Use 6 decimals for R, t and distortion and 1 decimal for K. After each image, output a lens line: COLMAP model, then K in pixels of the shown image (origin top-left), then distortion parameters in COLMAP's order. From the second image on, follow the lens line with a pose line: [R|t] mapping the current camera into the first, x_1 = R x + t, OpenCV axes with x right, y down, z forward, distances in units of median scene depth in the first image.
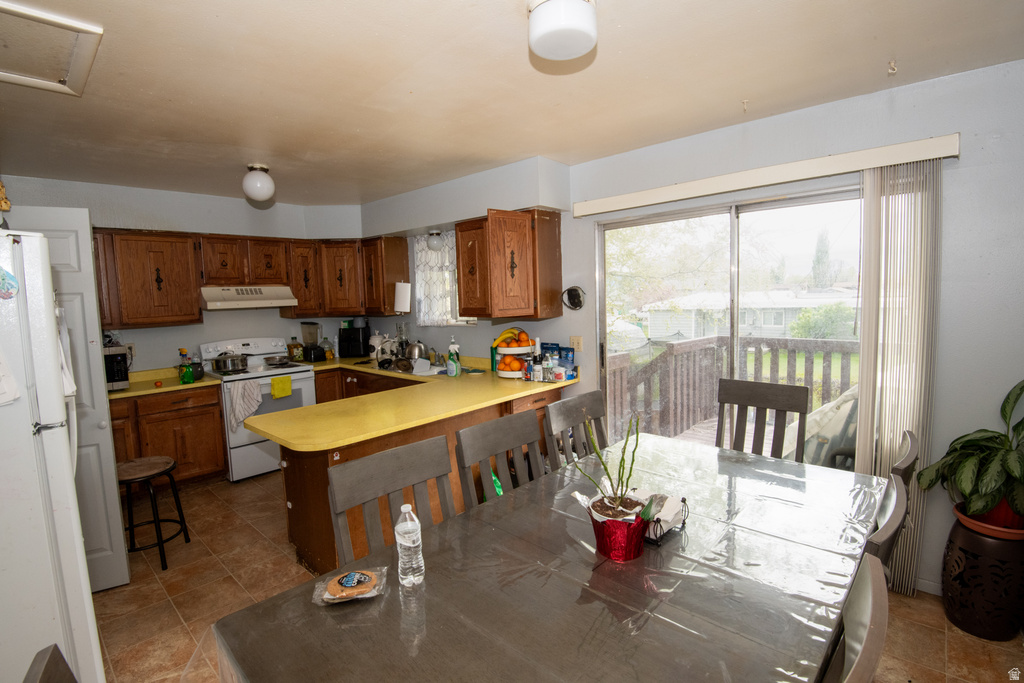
lens RADIAL K [[471.4, 0, 514.3], [0, 471.4, 340.1], [0, 0, 1]] dist [-0.010066, -0.022206]
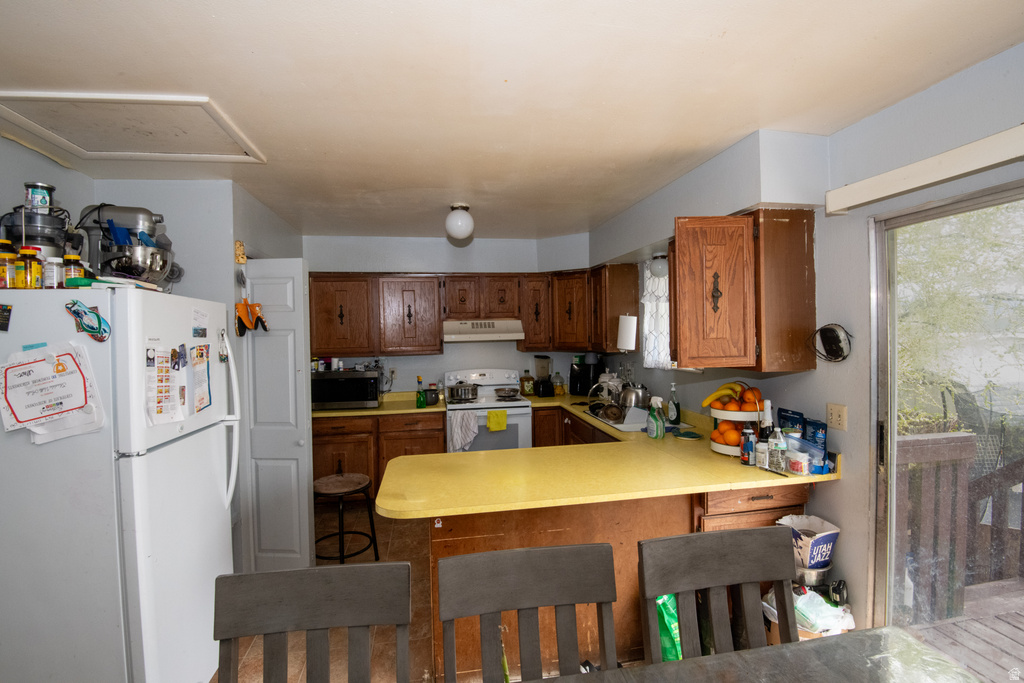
lens RADIAL K [[471.4, 0, 514.3], [0, 471.4, 340.1], [0, 0, 1]] dist [-0.010066, -0.022206]
pose [[0.791780, 0.026485, -0.610232, 0.160698], [-0.061915, 0.997394, -0.037047, -0.041532], [0.607660, 0.067116, 0.791356, 0.245648]]
